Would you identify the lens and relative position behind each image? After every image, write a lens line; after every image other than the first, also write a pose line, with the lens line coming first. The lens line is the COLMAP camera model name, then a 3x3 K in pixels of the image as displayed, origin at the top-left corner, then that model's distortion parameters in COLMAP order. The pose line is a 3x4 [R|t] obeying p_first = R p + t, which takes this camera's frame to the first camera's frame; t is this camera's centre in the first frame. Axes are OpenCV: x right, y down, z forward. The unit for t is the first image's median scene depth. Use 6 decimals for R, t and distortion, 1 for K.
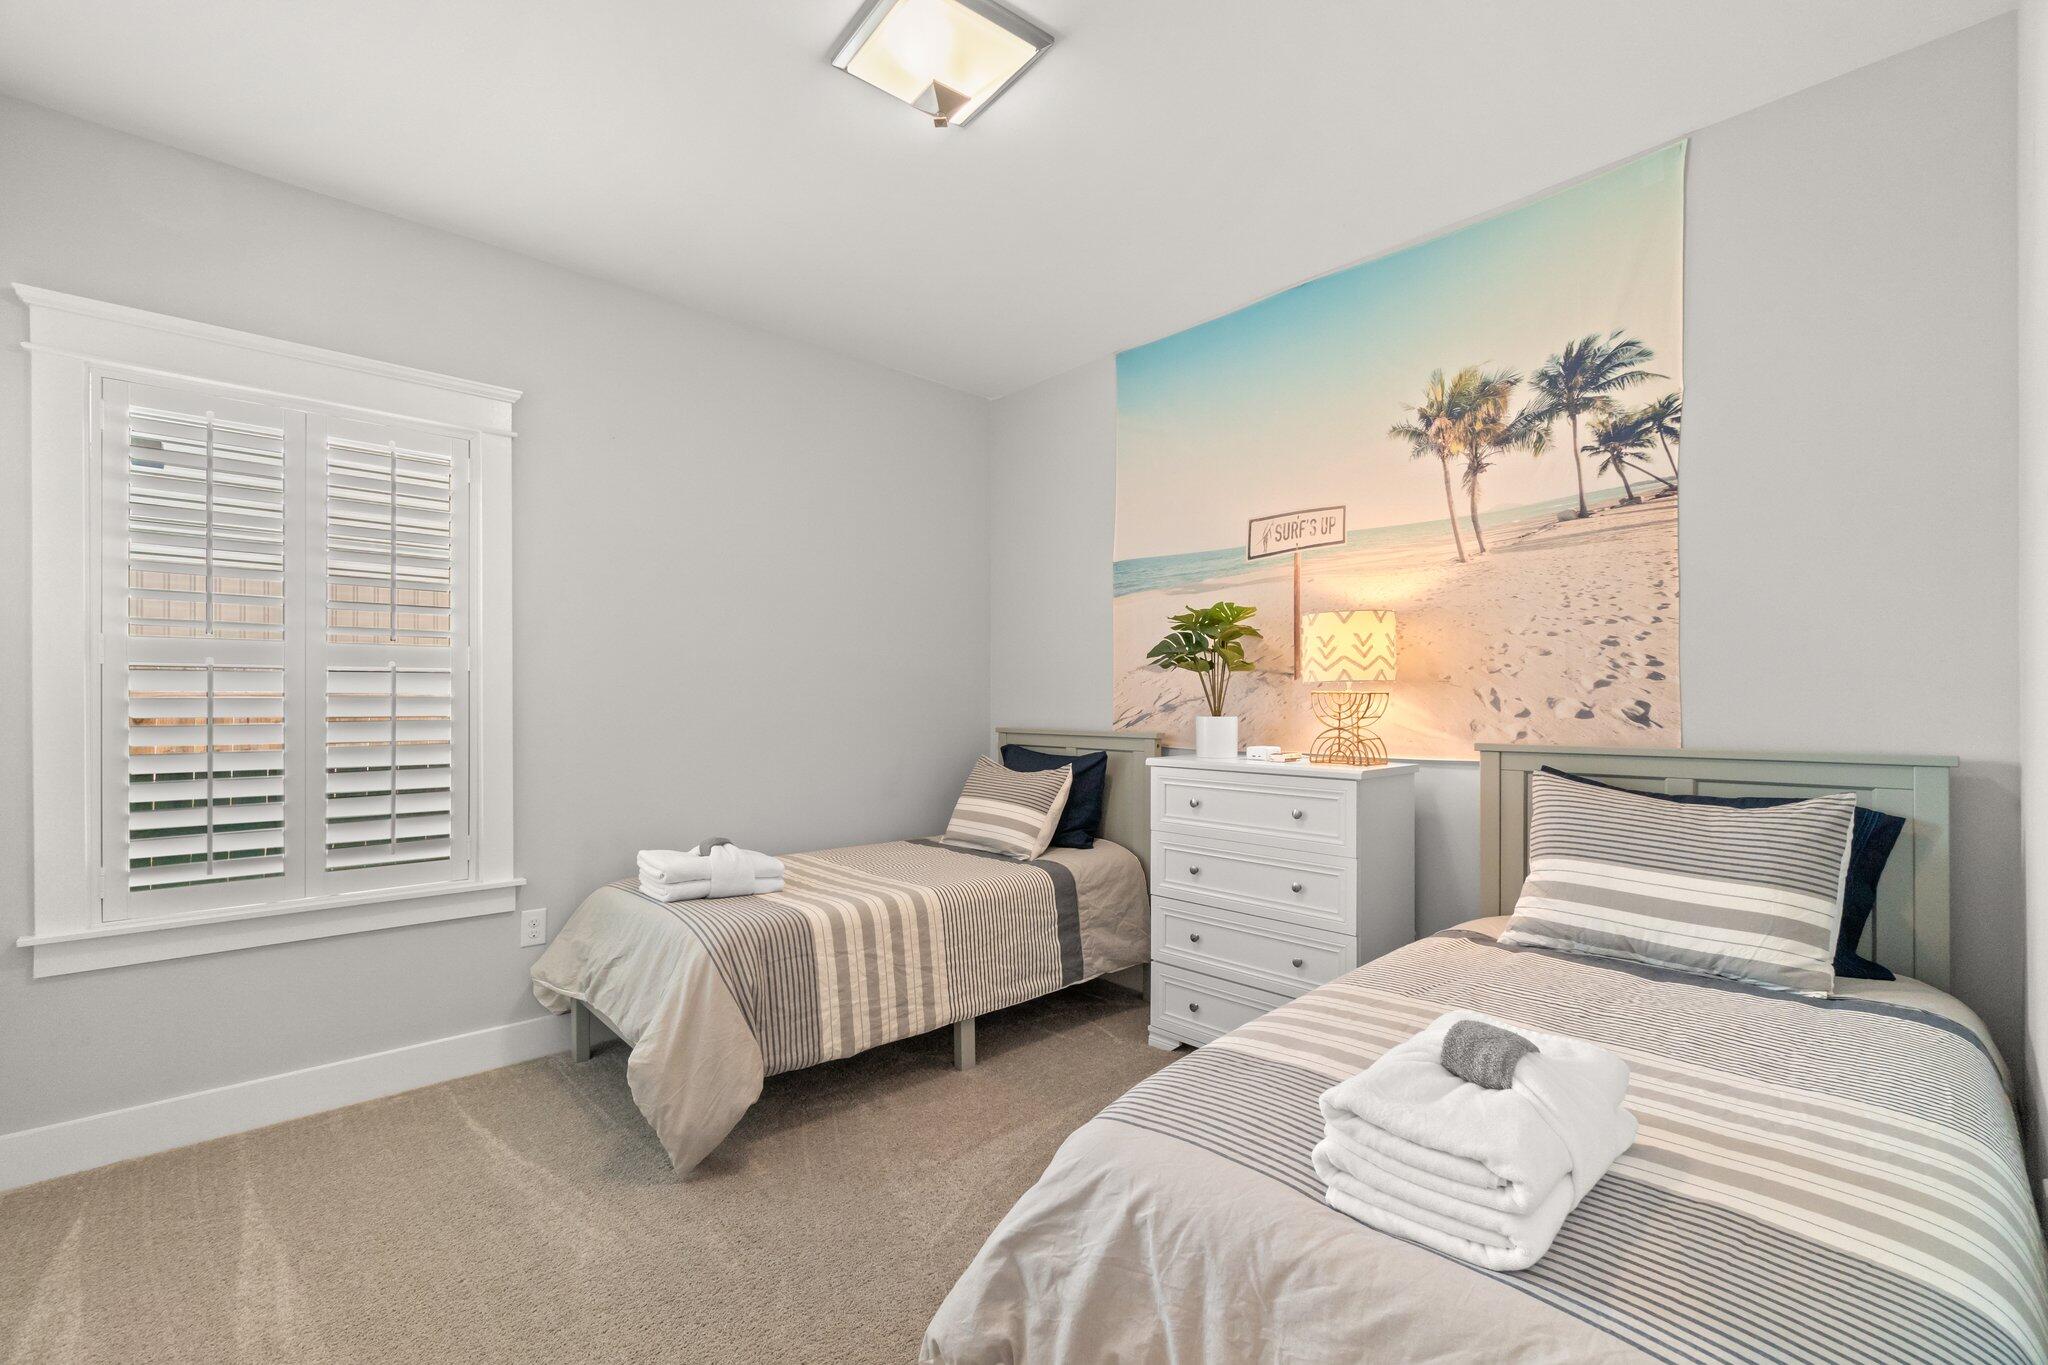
lens RADIAL K [[883.7, 0, 1020.7], [0, 883.7, 701.7], [0, 0, 1]] dist [-0.002438, -0.000764]
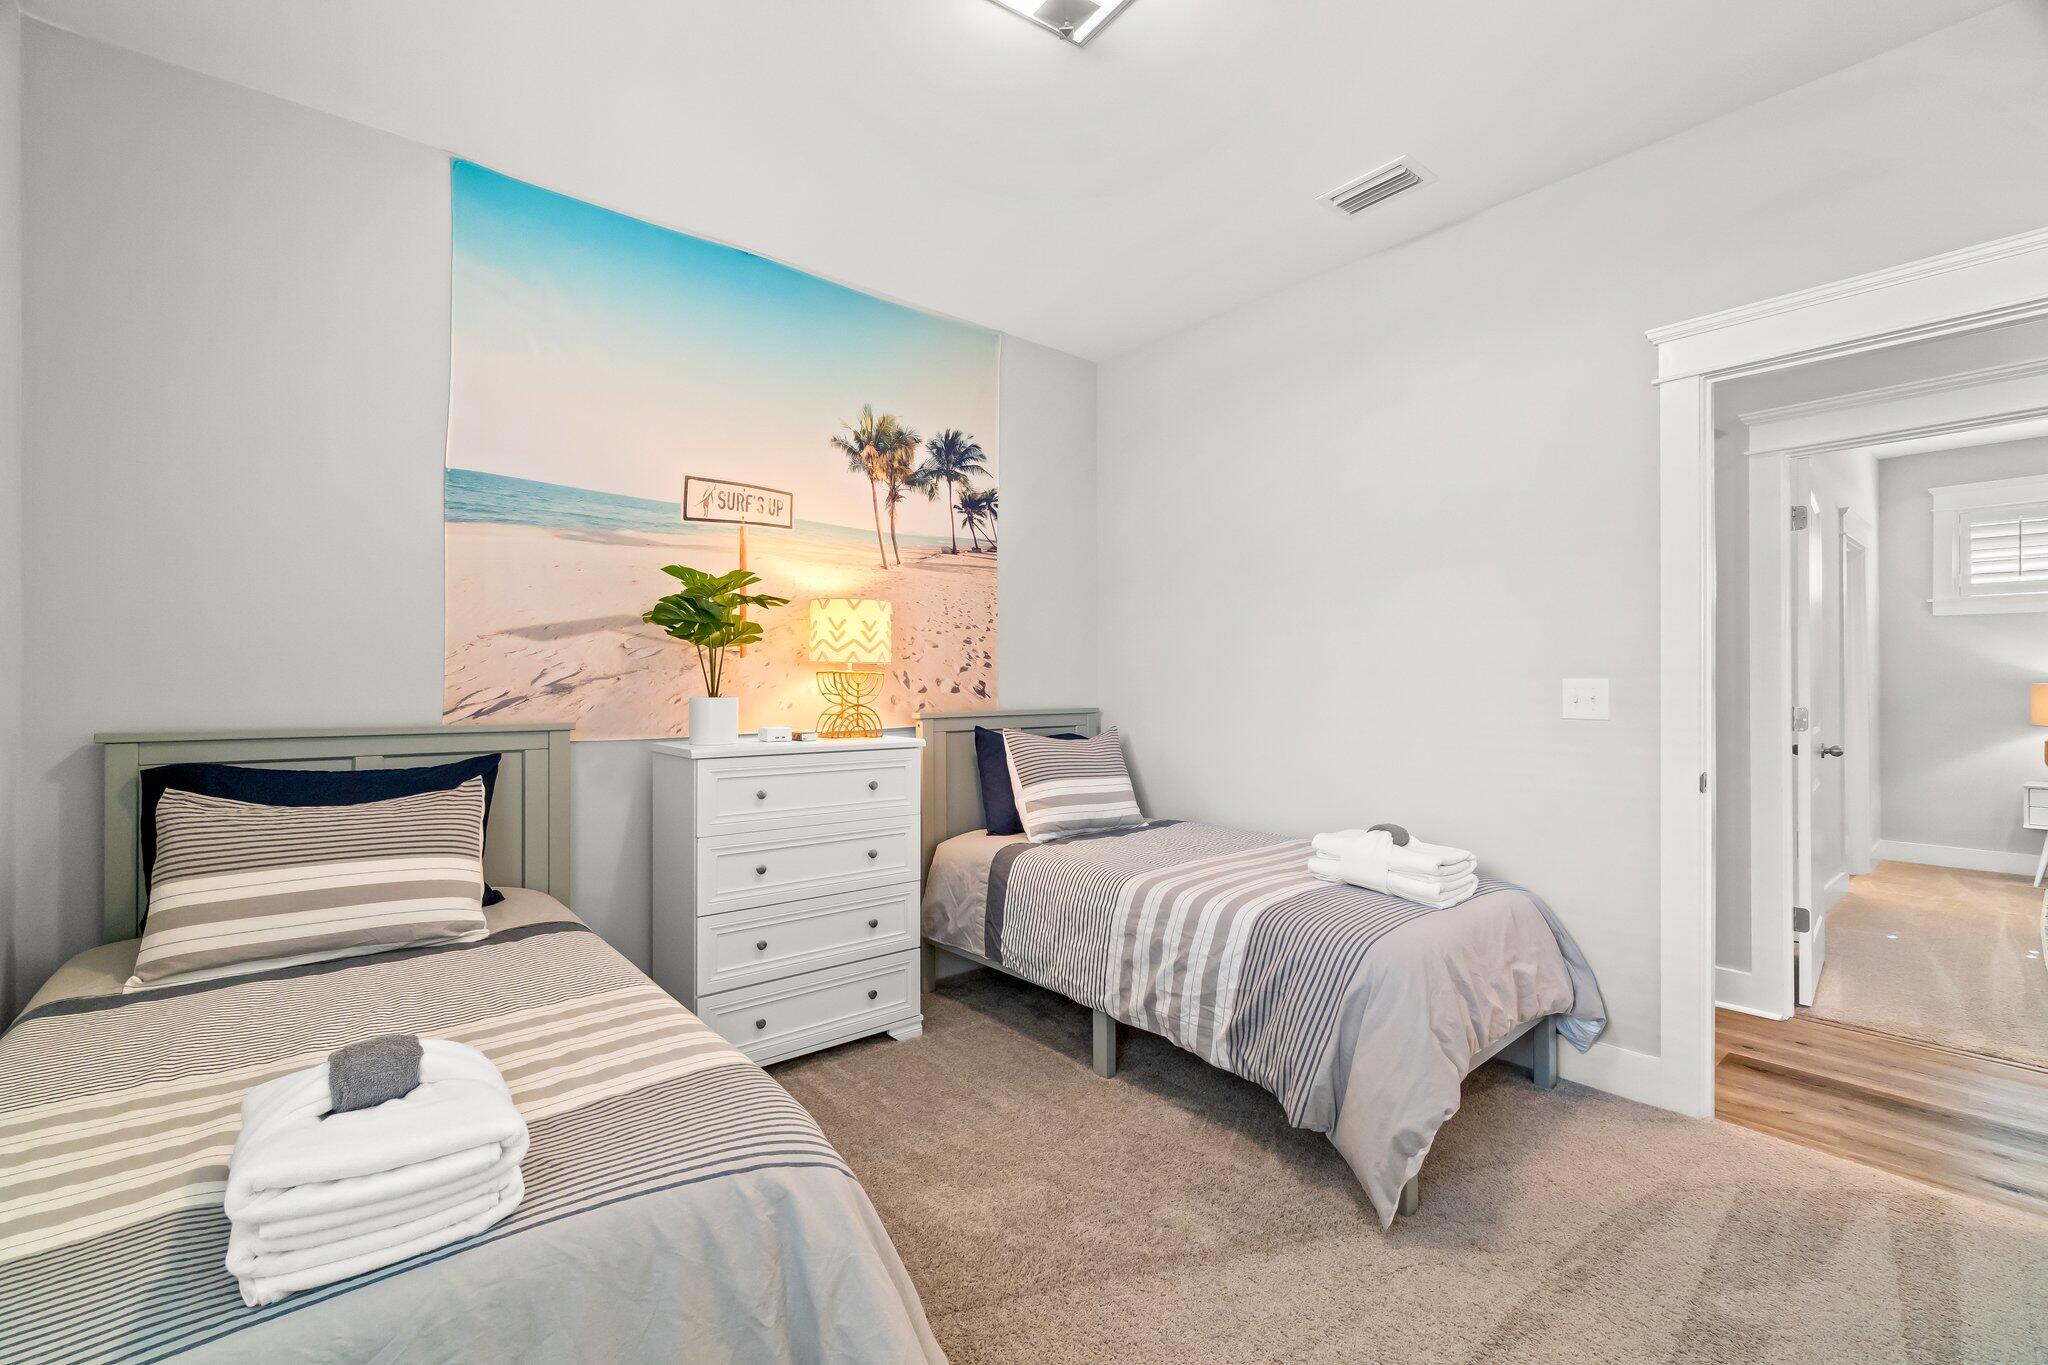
lens RADIAL K [[883.7, 0, 1020.8], [0, 883.7, 676.5], [0, 0, 1]] dist [-0.002438, -0.000764]
pose [[0.054659, 0.006775, 0.998482, -0.744060], [-0.002197, 0.999975, -0.006664, 0.001469], [-0.998503, -0.001829, 0.054672, 0.755352]]
